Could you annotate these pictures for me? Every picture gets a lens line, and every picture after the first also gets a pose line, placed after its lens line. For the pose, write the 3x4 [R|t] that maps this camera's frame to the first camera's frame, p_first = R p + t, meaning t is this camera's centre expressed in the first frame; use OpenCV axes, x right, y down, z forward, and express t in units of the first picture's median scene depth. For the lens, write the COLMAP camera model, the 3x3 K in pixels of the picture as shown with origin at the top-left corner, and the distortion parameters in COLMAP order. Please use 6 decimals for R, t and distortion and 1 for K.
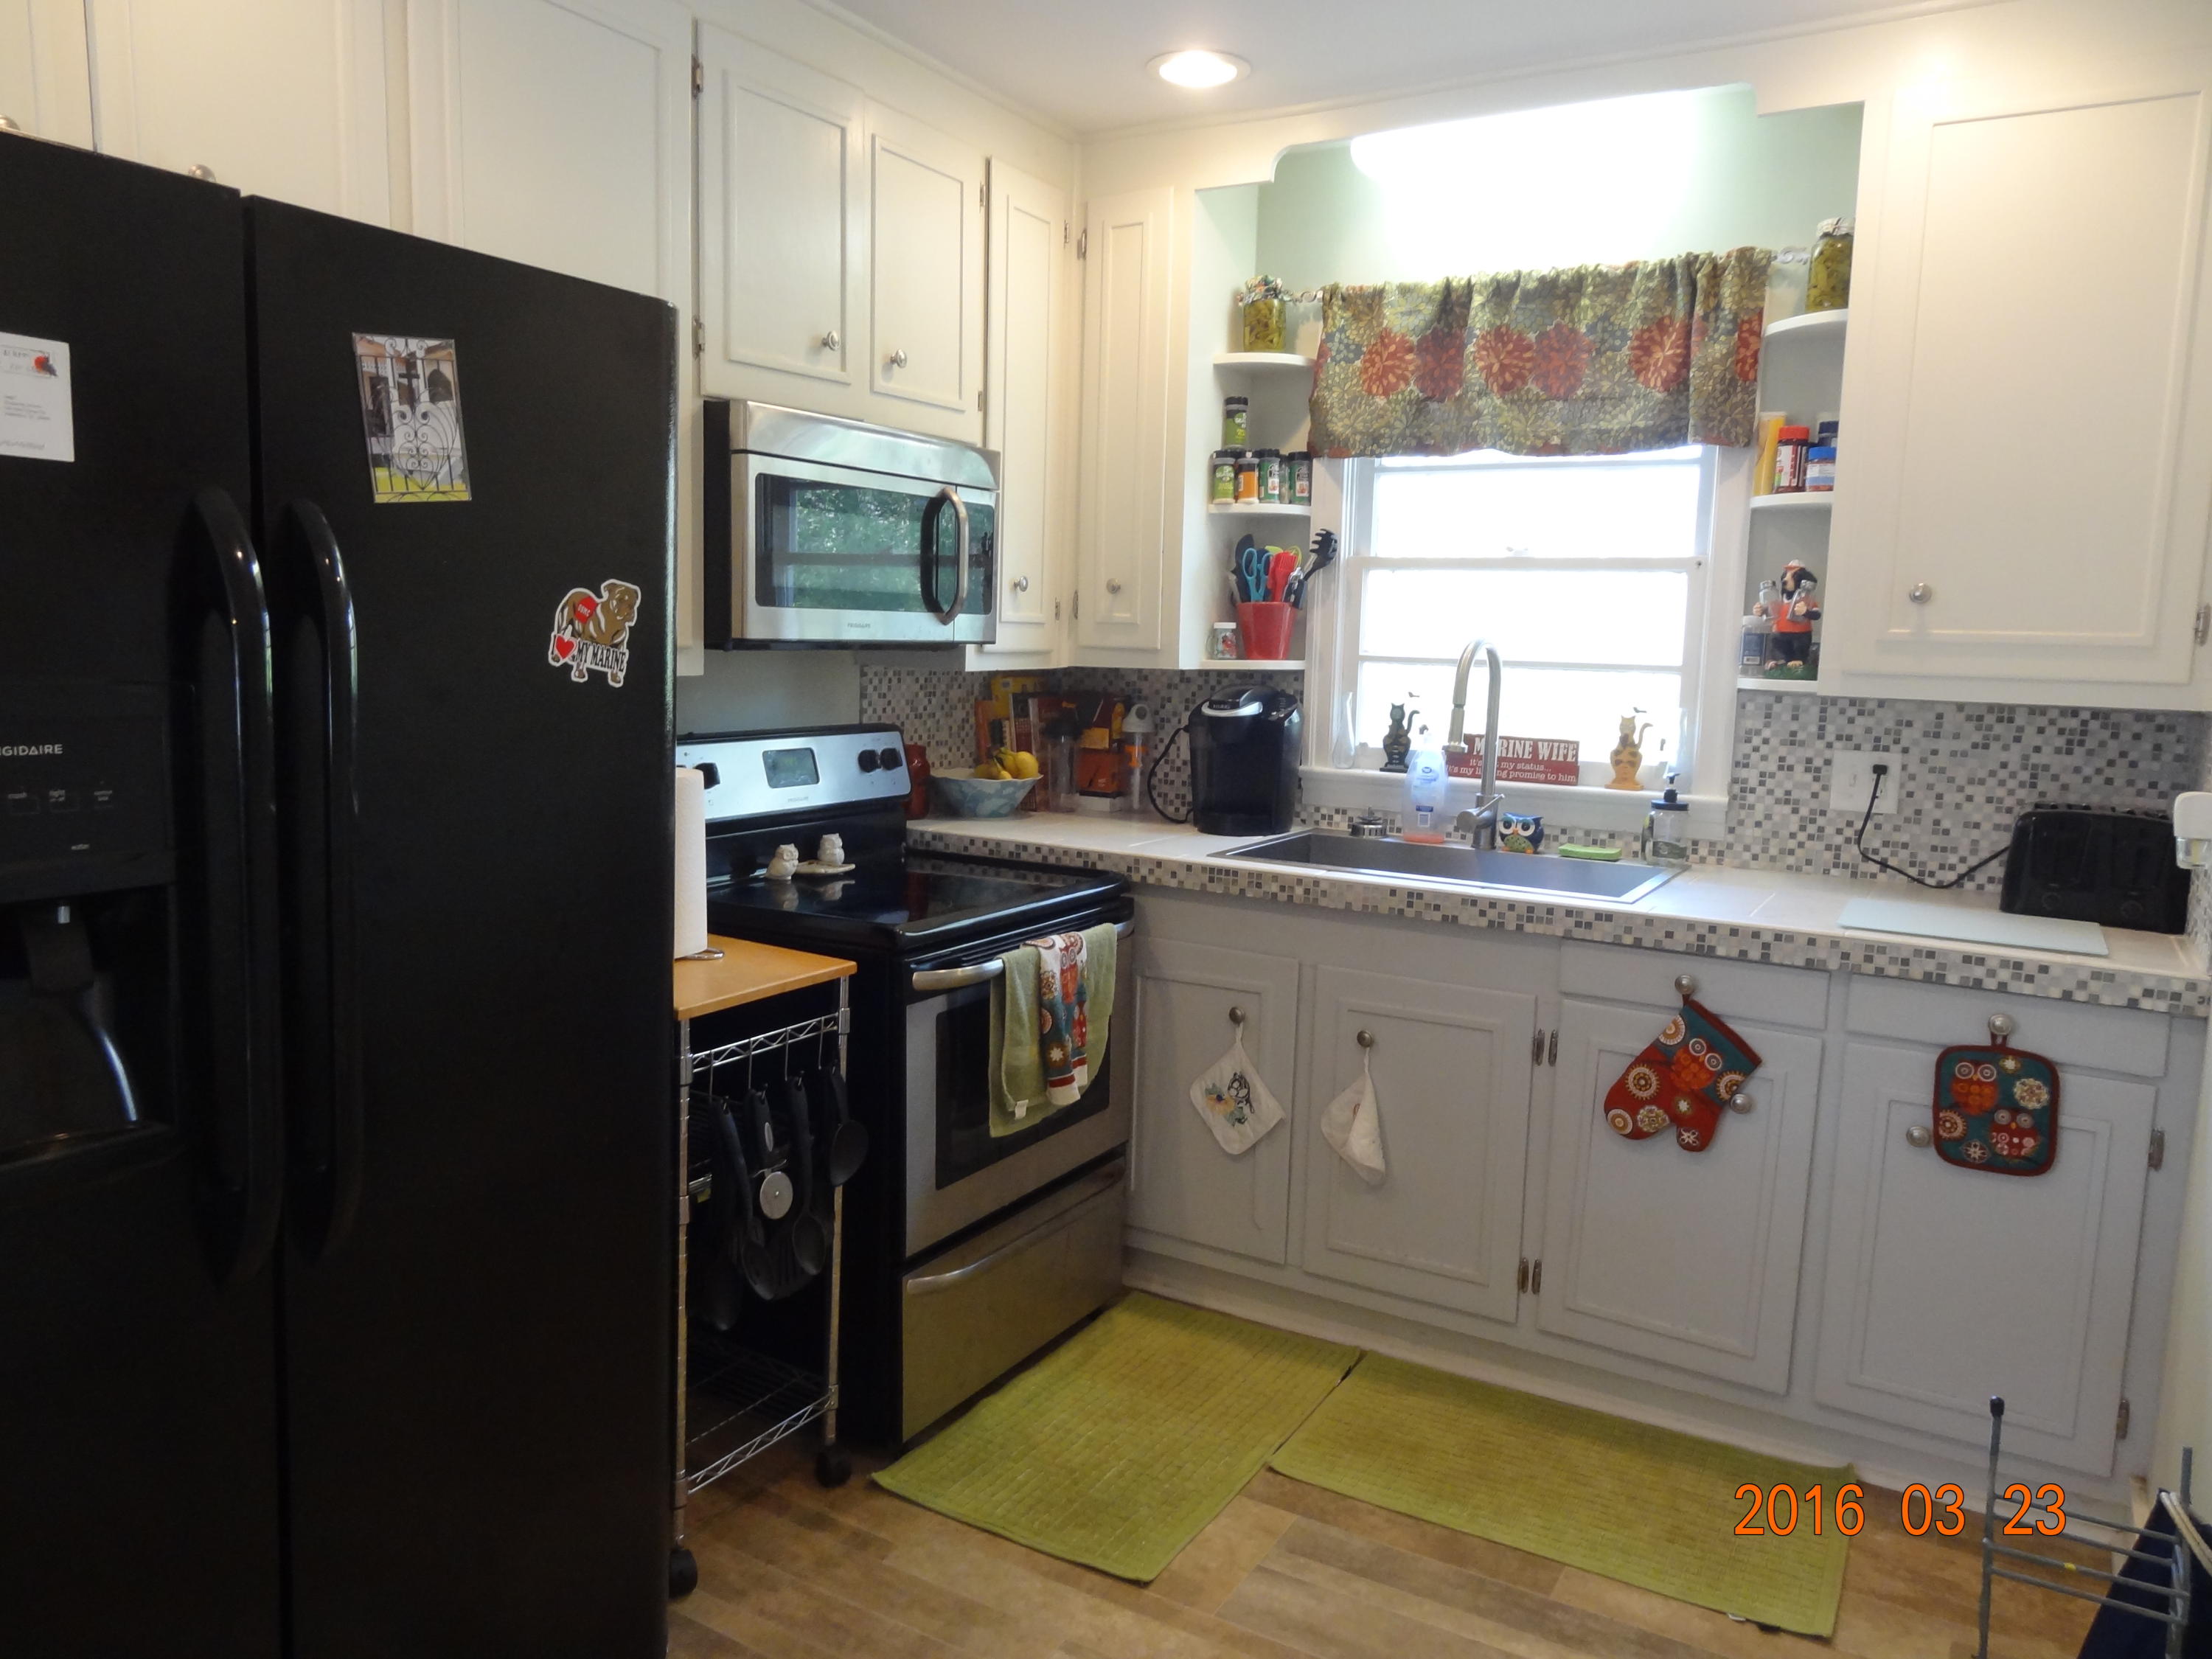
lens RADIAL K [[1557.5, 0, 1106.0], [0, 1557.5, 829.5], [0, 0, 1]] dist [0.000697, 0.003672]
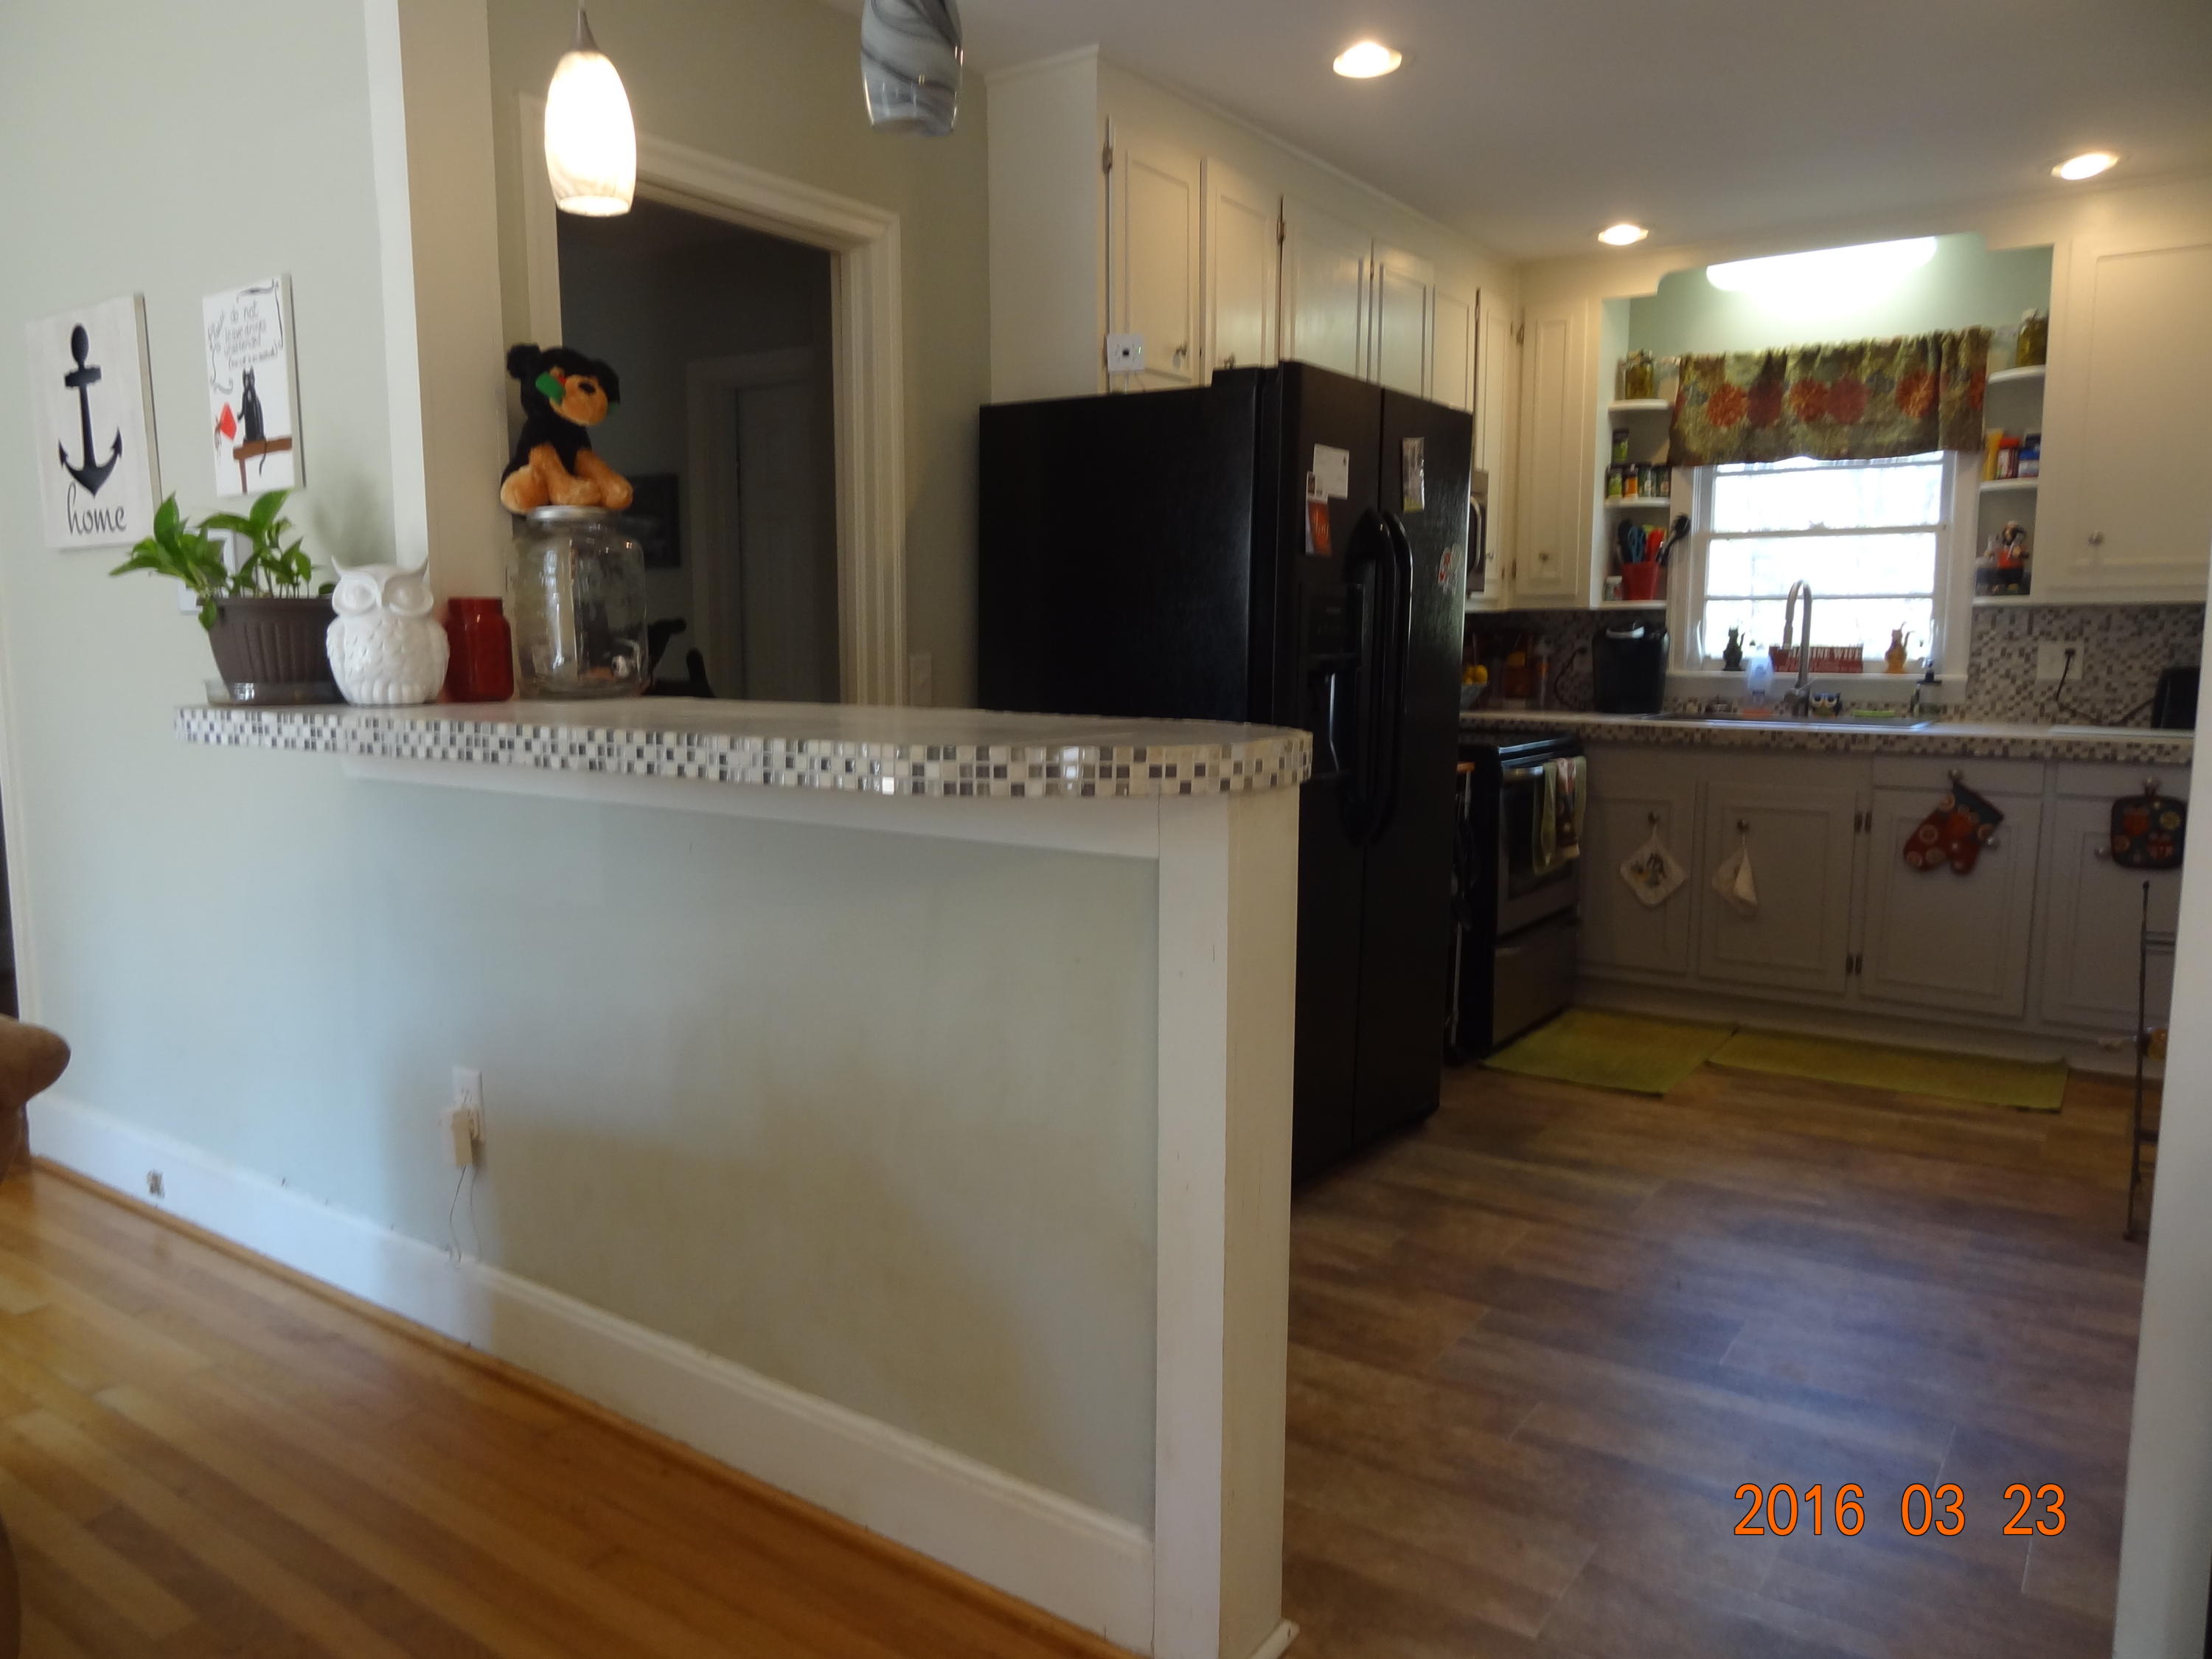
lens RADIAL K [[1548.8, 0, 1106.5], [0, 1548.8, 821.9], [0, 0, 1]] dist [0.000054, 0.003905]
pose [[0.996539, -0.019564, -0.080790, -0.345968], [0.019155, 0.999800, -0.005835, 0.121120], [0.080888, 0.004267, 0.996714, -0.631264]]
